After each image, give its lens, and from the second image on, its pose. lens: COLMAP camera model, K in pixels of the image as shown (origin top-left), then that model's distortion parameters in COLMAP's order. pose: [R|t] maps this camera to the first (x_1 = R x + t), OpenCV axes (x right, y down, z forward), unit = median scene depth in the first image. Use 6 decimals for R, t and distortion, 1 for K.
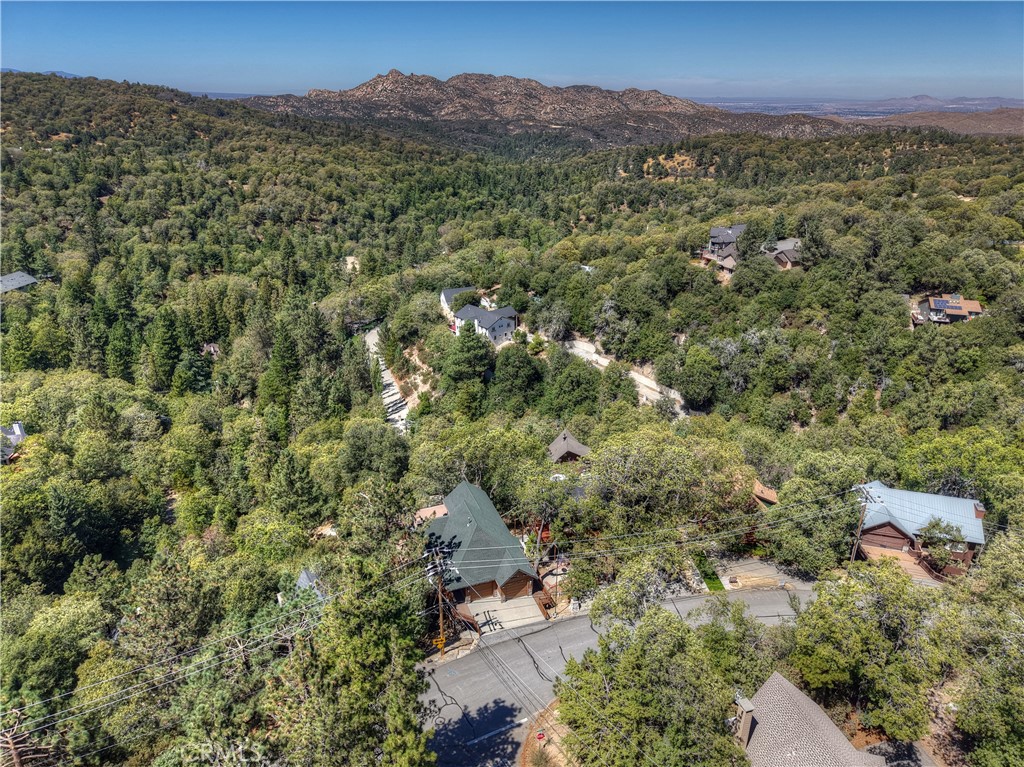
lens RADIAL K [[716.6, 0, 512.8], [0, 716.6, 383.2], [0, 0, 1]] dist [-0.000901, -0.000063]
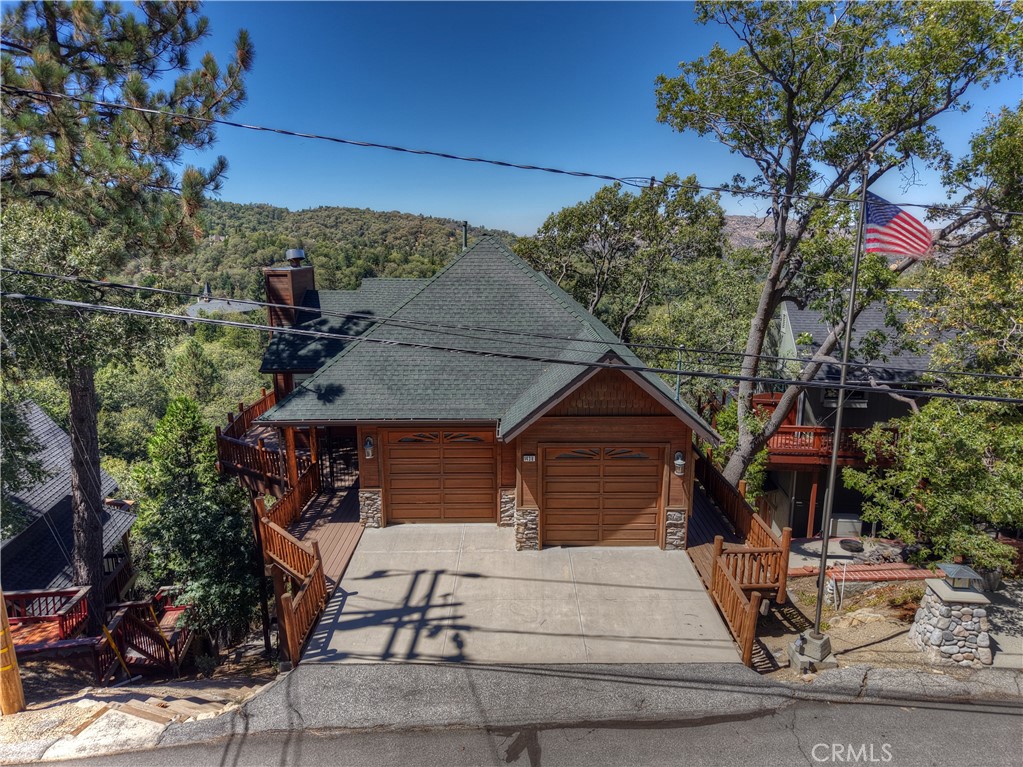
lens RADIAL K [[715.9, 0, 510.1], [0, 715.9, 381.8], [0, 0, 1]] dist [-0.000901, -0.000063]
pose [[0.941531, 0.079746, -0.327353, 0.042048], [-0.135340, 0.979271, -0.150703, 0.286484], [0.308549, 0.186195, 0.932807, 0.793993]]
